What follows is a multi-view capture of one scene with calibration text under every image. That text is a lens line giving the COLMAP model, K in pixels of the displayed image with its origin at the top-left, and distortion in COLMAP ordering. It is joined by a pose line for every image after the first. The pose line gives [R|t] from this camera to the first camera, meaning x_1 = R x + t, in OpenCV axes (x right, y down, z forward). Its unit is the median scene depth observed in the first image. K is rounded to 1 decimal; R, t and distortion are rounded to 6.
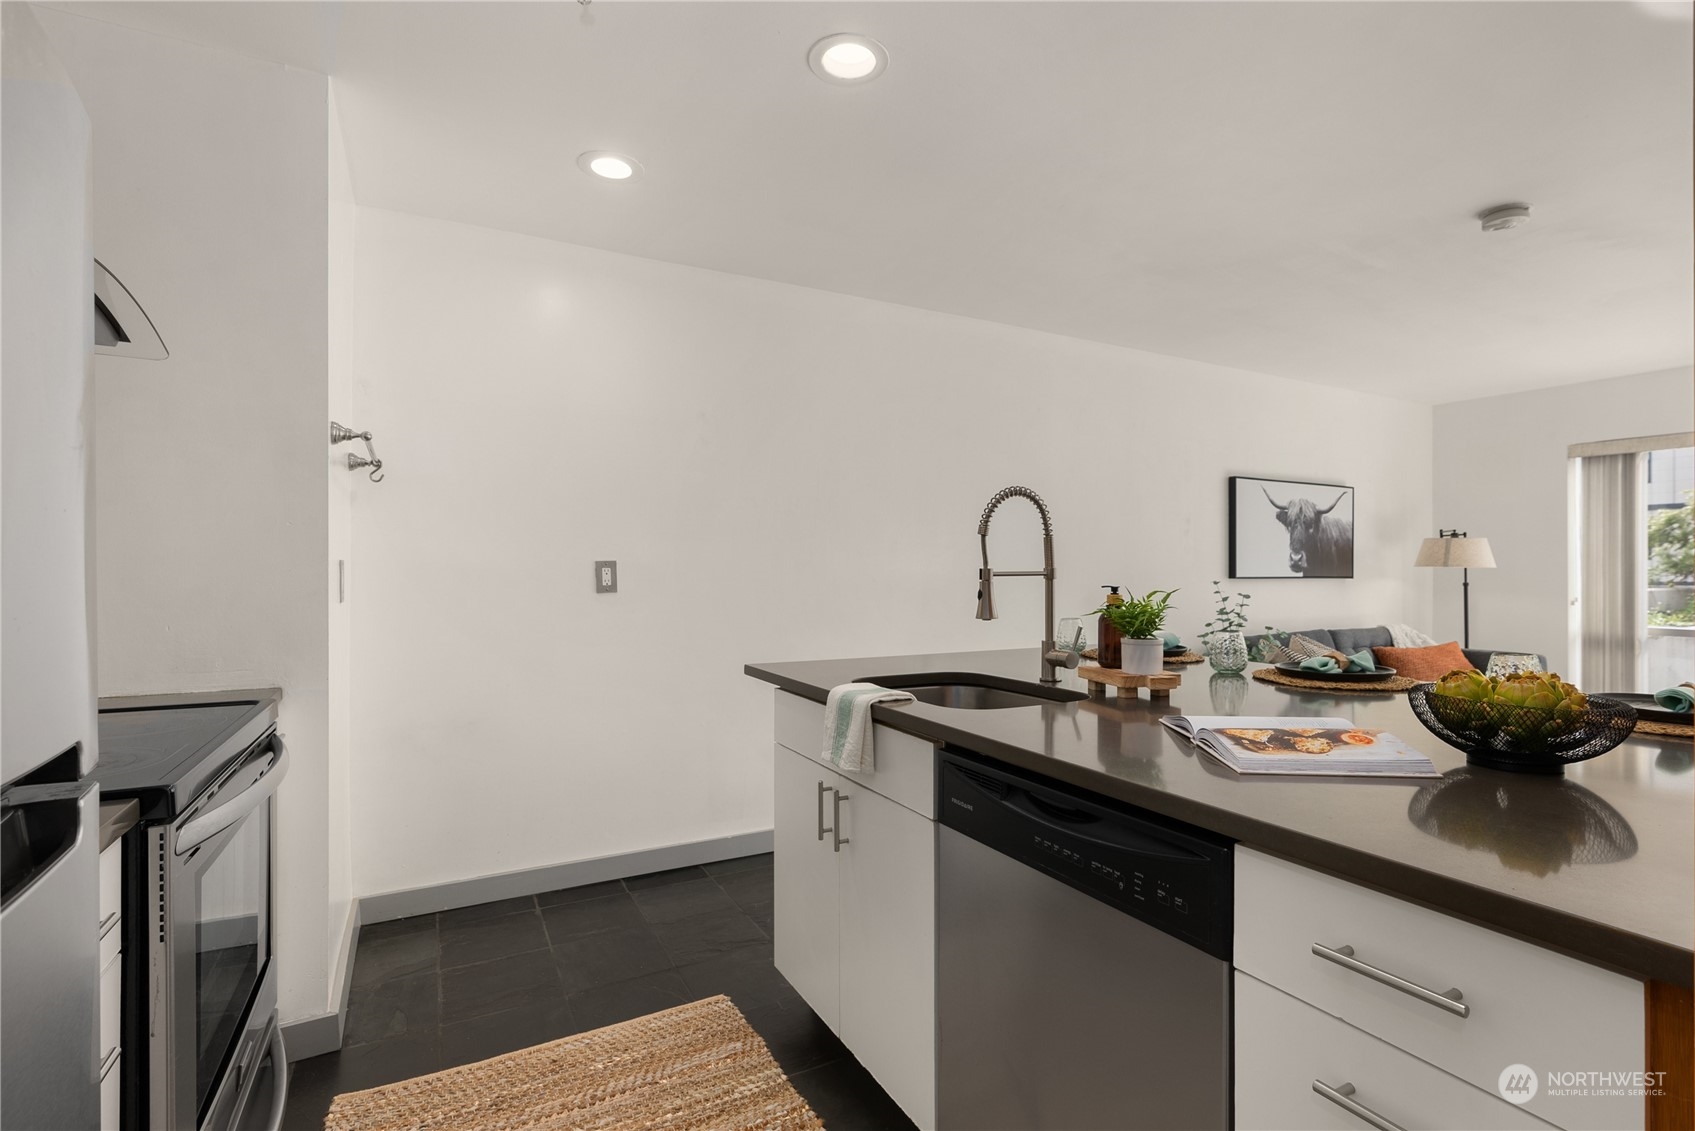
lens RADIAL K [[801.4, 0, 853.9], [0, 801.4, 570.8], [0, 0, 1]] dist [0.001130, 0.000132]
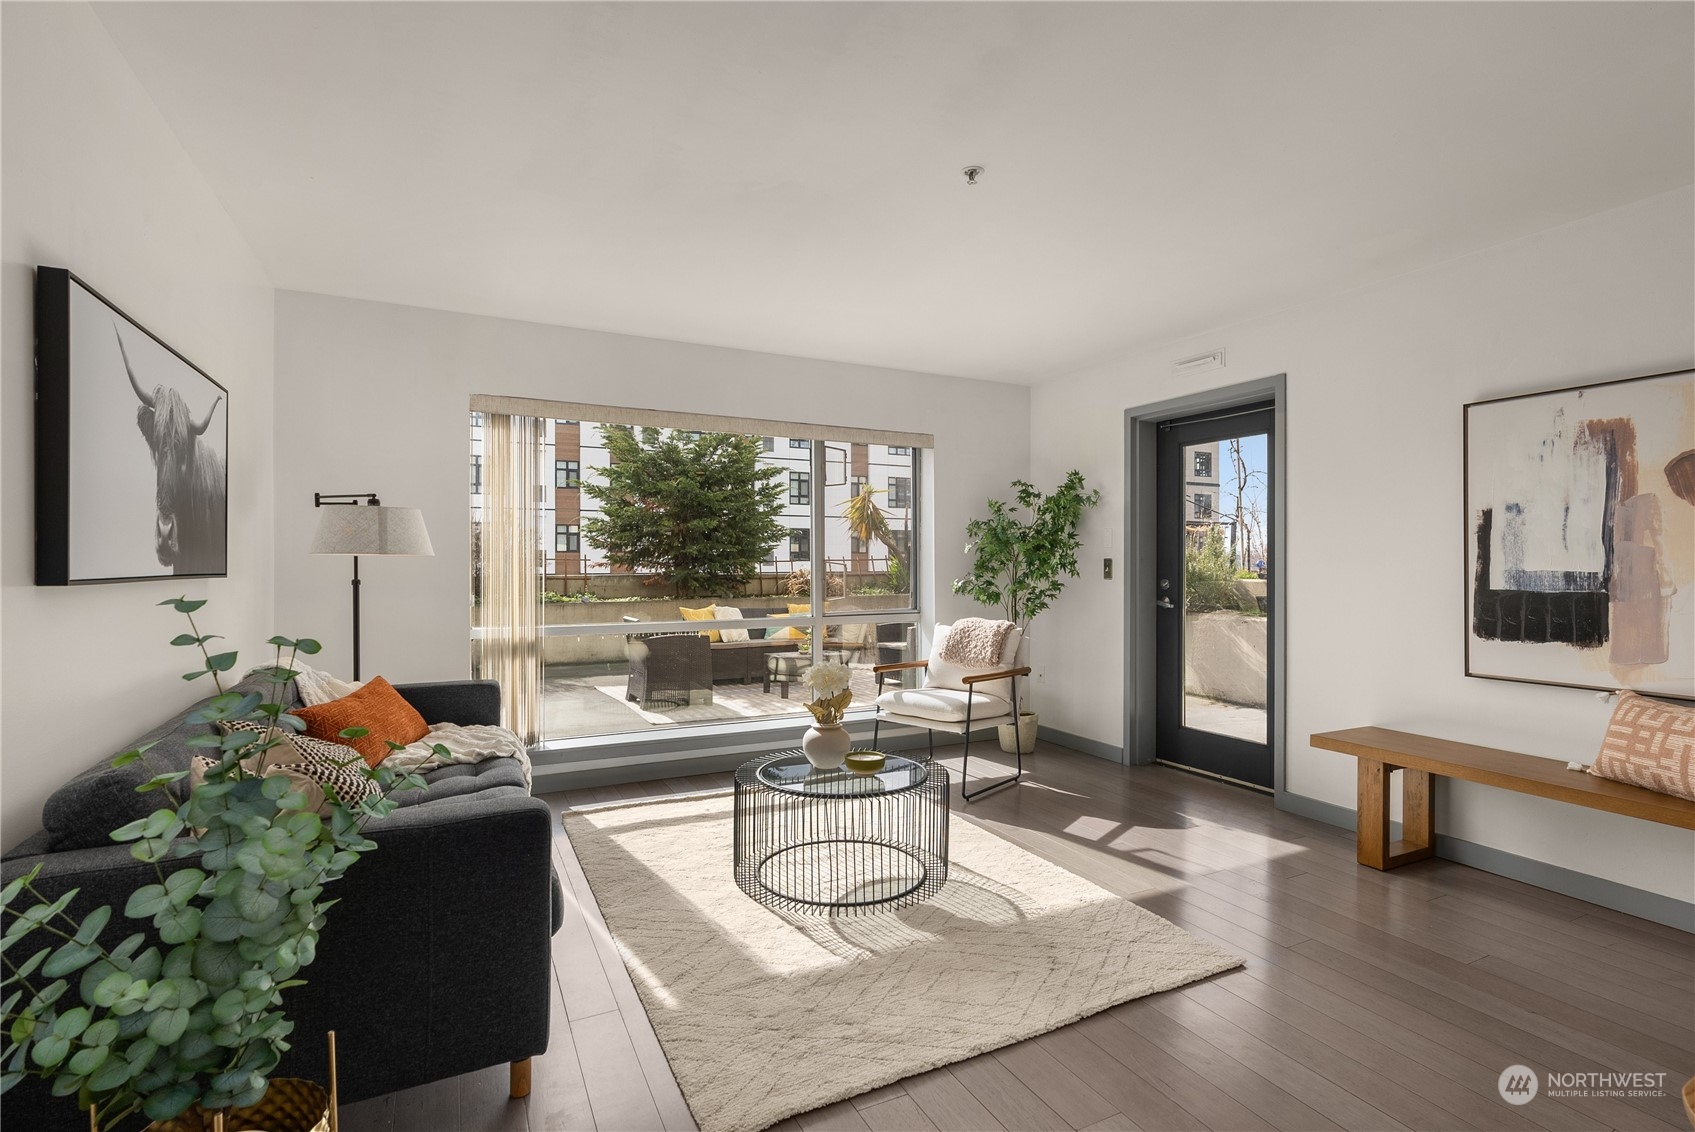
lens RADIAL K [[801.4, 0, 857.2], [0, 801.4, 565.3], [0, 0, 1]] dist [0.001130, 0.000132]
pose [[0.023771, -0.004078, 0.999709, 0.148745], [-0.002936, 0.999987, 0.004149, -0.000765], [-0.999713, -0.003034, 0.023759, 0.629730]]
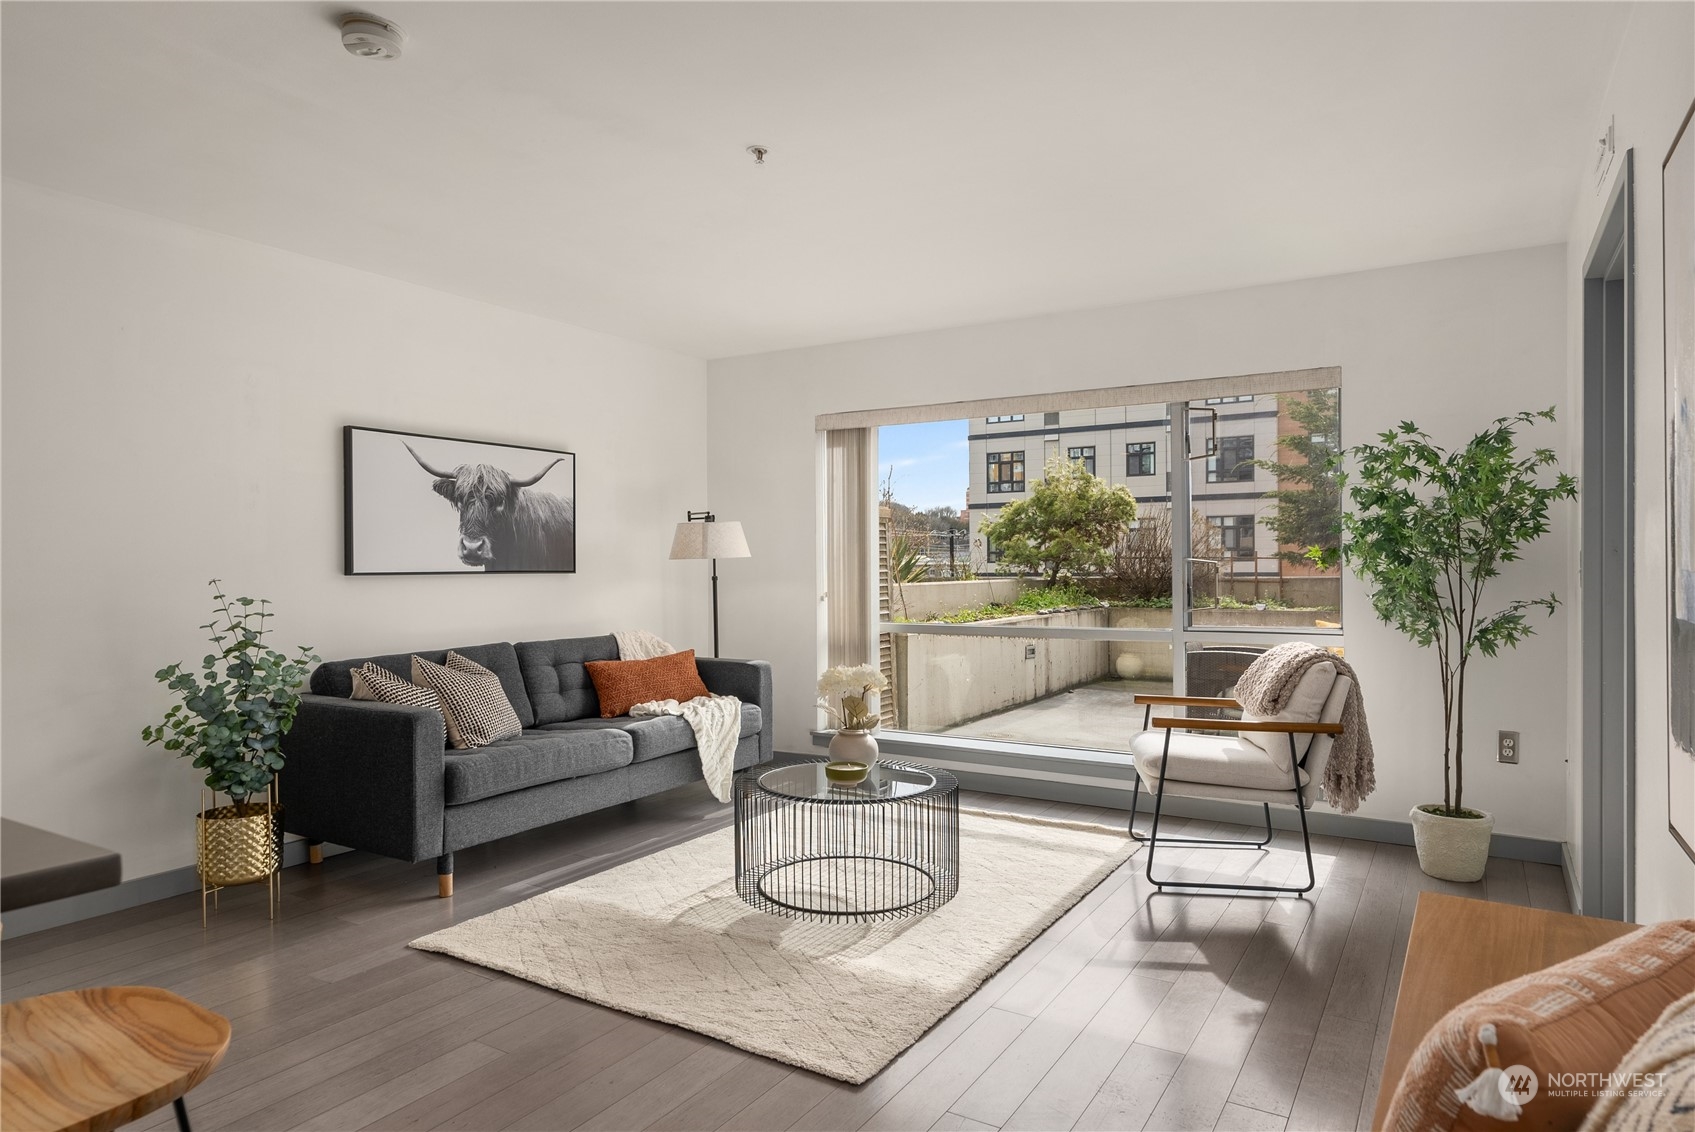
lens RADIAL K [[1007.3, 0, 865.4], [0, 1007.3, 570.2], [0, 0, 1]] dist [0.006394, 0.000250]
pose [[0.864661, -0.008802, 0.502279, 0.396086], [0.004747, 0.999945, 0.009352, -0.000697], [-0.502334, -0.005702, 0.864655, 0.031911]]
